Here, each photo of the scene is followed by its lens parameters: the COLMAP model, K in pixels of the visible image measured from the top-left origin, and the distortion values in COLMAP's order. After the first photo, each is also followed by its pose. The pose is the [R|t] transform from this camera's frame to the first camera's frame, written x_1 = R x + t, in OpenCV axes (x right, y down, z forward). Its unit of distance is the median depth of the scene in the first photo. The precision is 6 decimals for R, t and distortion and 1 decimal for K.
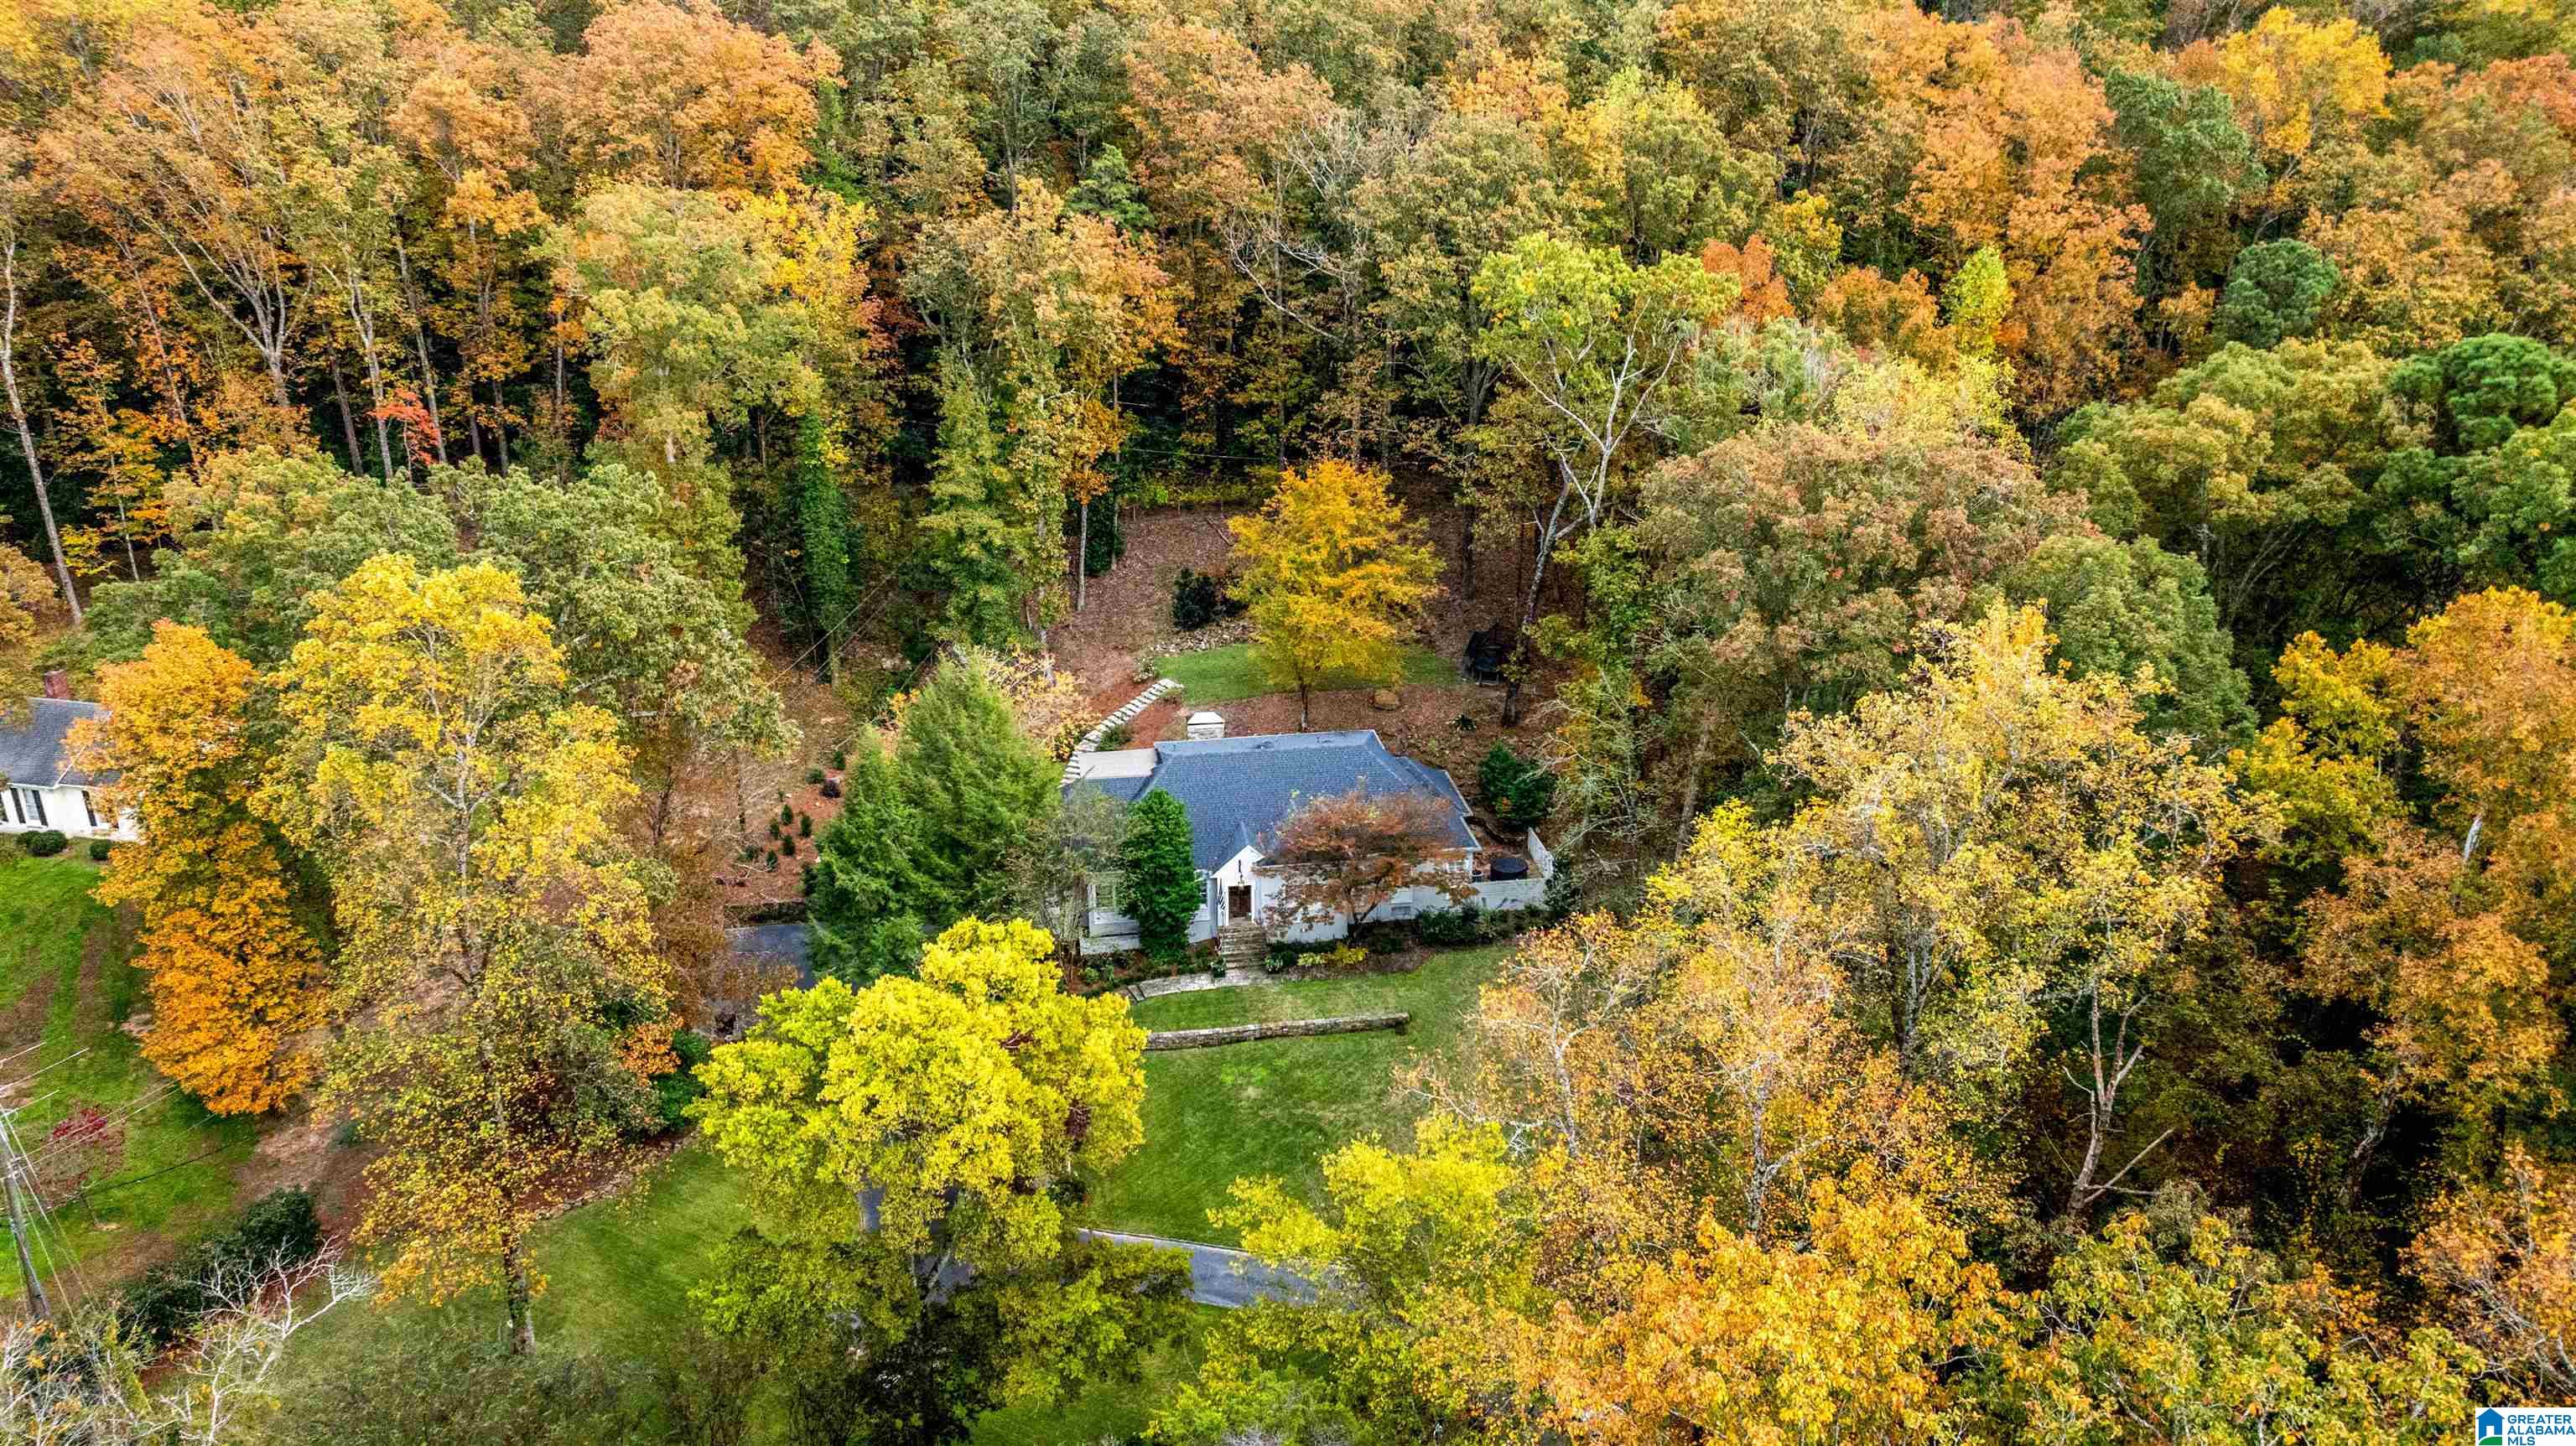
lens RADIAL K [[1812.2, 0, 1290.9], [0, 1812.2, 724.1], [0, 0, 1]] dist [-0.024185, 0.003060]
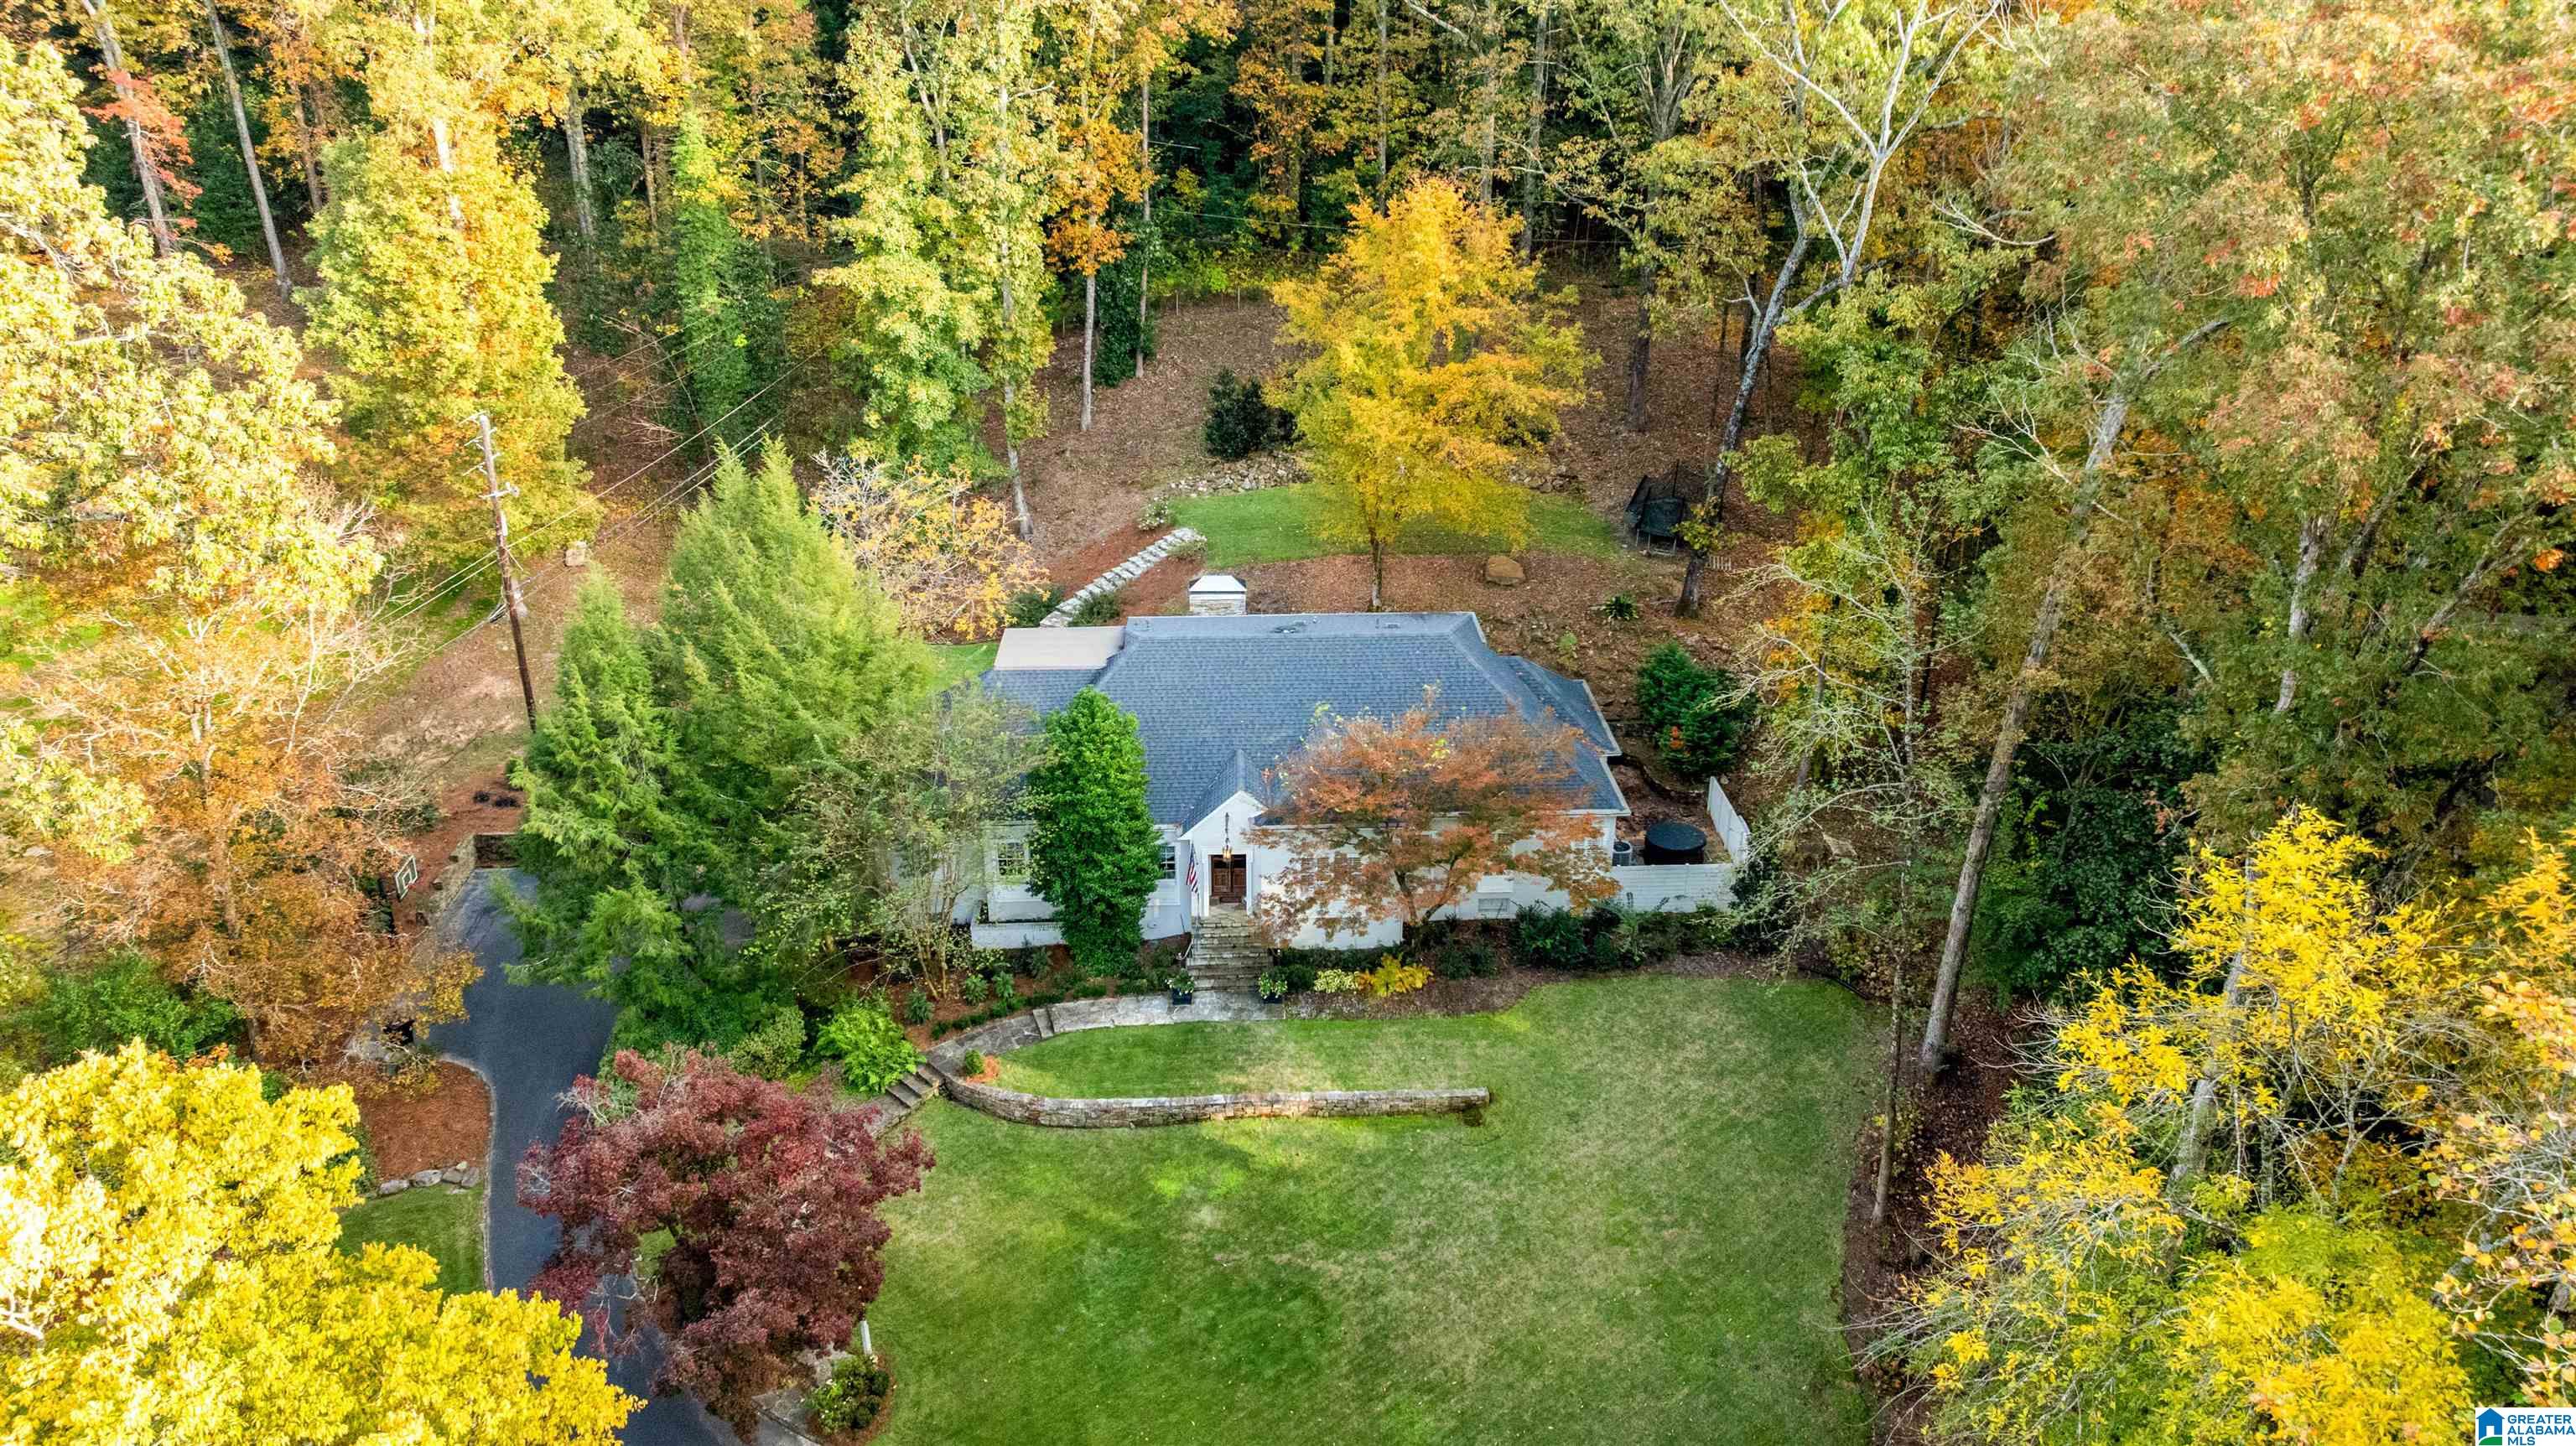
lens RADIAL K [[1812.2, 0, 1290.9], [0, 1812.2, 724.1], [0, 0, 1]] dist [-0.024185, 0.003060]
pose [[0.994392, 0.047900, -0.094291, 0.047208], [-0.042290, 0.997265, 0.060618, 0.007003], [0.096937, -0.056291, 0.993697, 0.382272]]
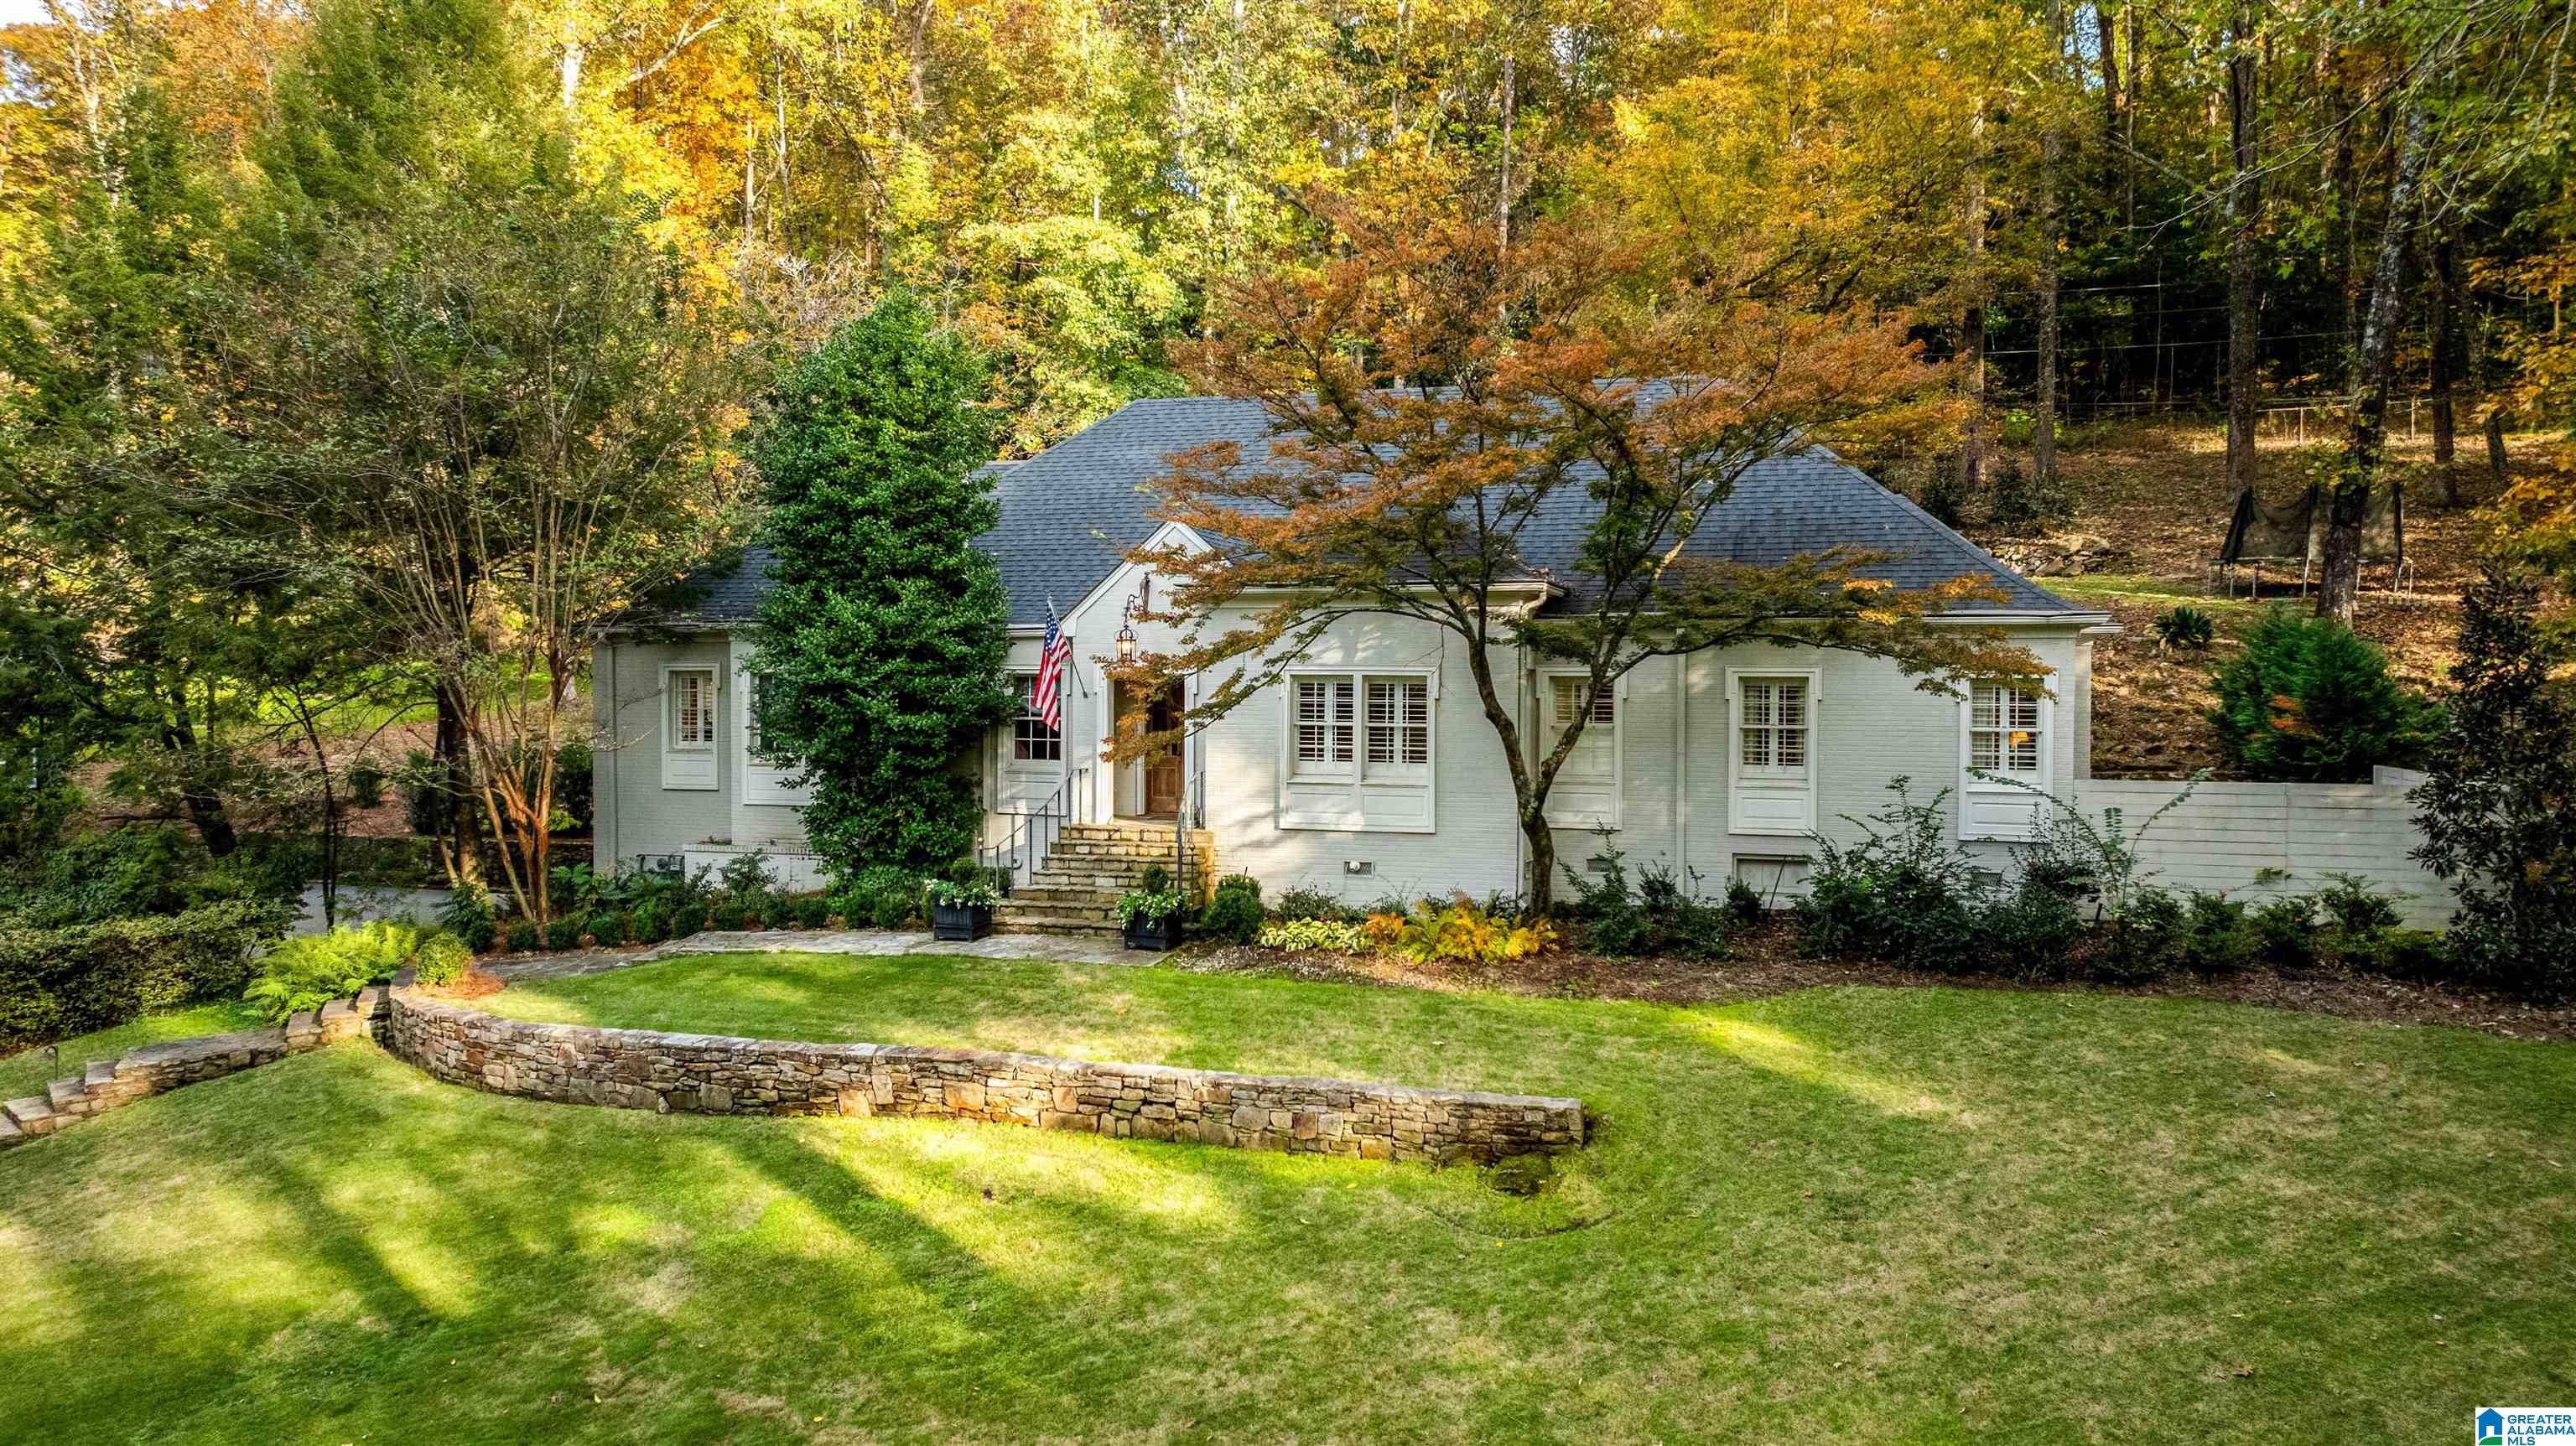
lens RADIAL K [[1831.0, 0, 1292.0], [0, 1831.0, 724.0], [0, 0, 1]] dist [-0.029062, 0.018950]
pose [[0.892768, 0.012826, -0.450335, 0.116393], [-0.165637, 0.938928, -0.301627, 0.172521], [0.418964, 0.343875, 0.840369, 0.745957]]
